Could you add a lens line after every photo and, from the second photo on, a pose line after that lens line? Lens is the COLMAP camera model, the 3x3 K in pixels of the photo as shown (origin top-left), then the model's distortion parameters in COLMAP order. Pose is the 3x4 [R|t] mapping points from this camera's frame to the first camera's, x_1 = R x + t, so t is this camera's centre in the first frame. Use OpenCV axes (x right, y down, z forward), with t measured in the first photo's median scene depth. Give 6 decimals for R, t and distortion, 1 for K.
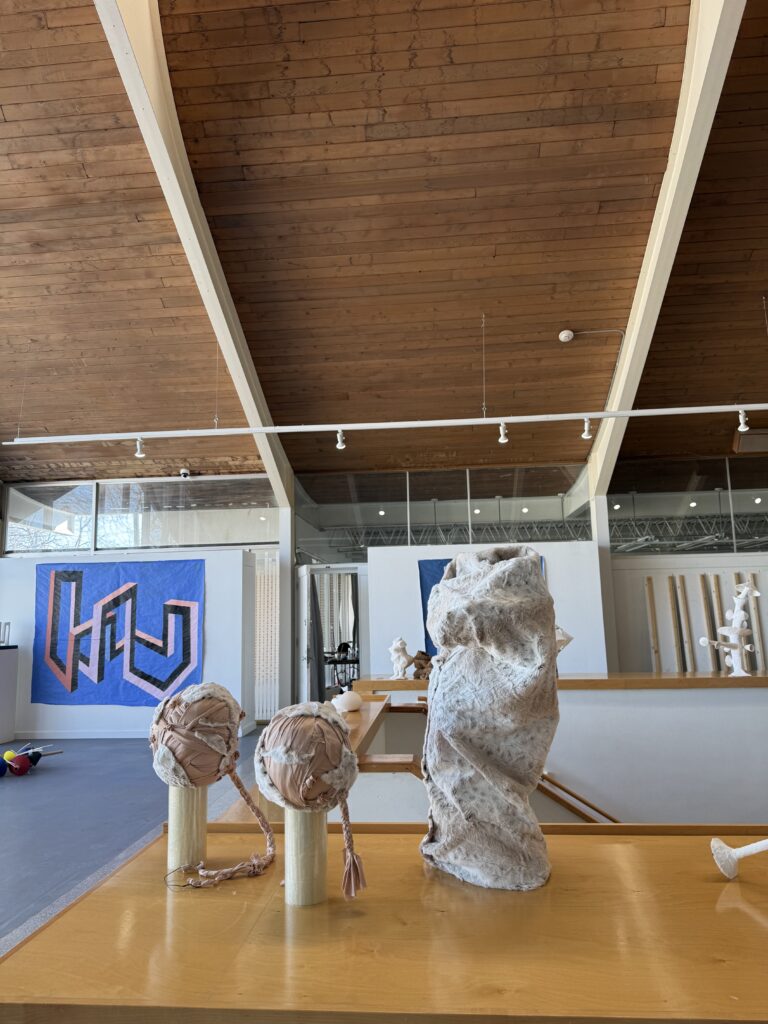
lens RADIAL K [[715.3, 0, 381.5], [0, 715.3, 508.8], [0, 0, 1]] dist [0.027762, -0.057509]
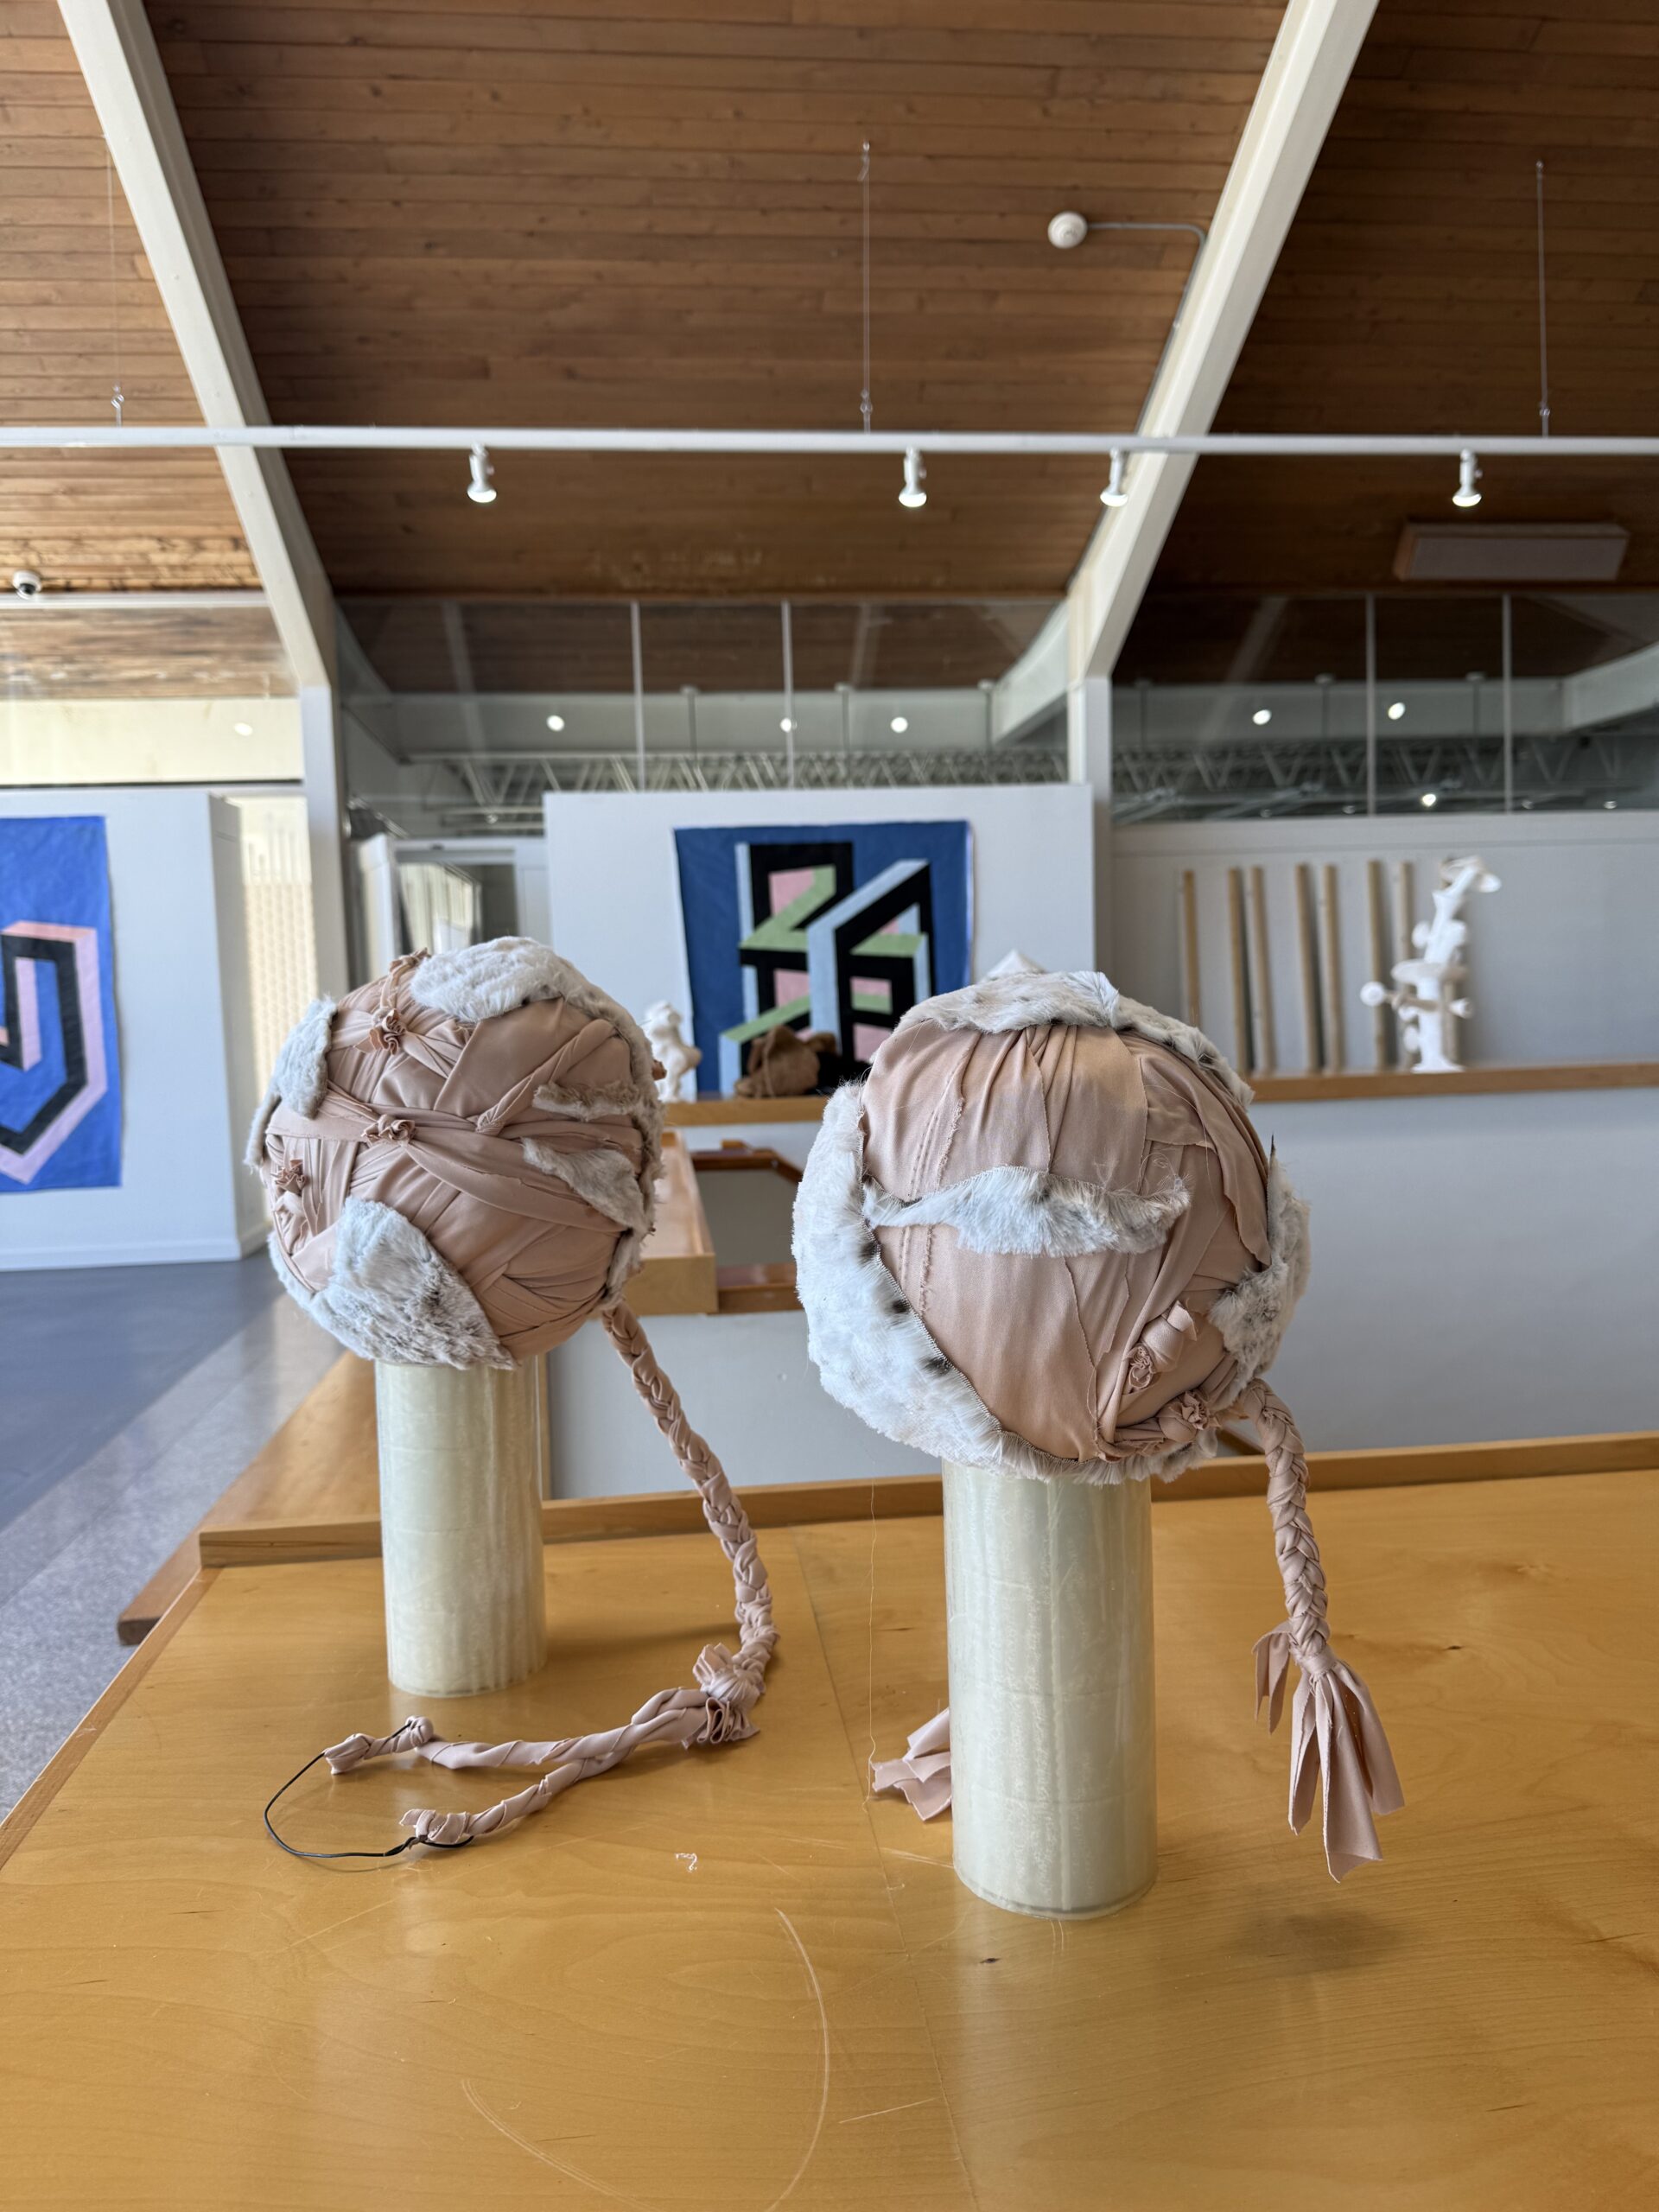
lens RADIAL K [[1545.1, 0, 824.1], [0, 1545.1, 1099.1], [0, 0, 1]] dist [0.027762, -0.057509]
pose [[0.978485, -0.025974, 0.204679, -0.053627], [-0.017441, 0.978080, 0.207498, 0.046060], [-0.205582, -0.206604, 0.956583, 0.125462]]
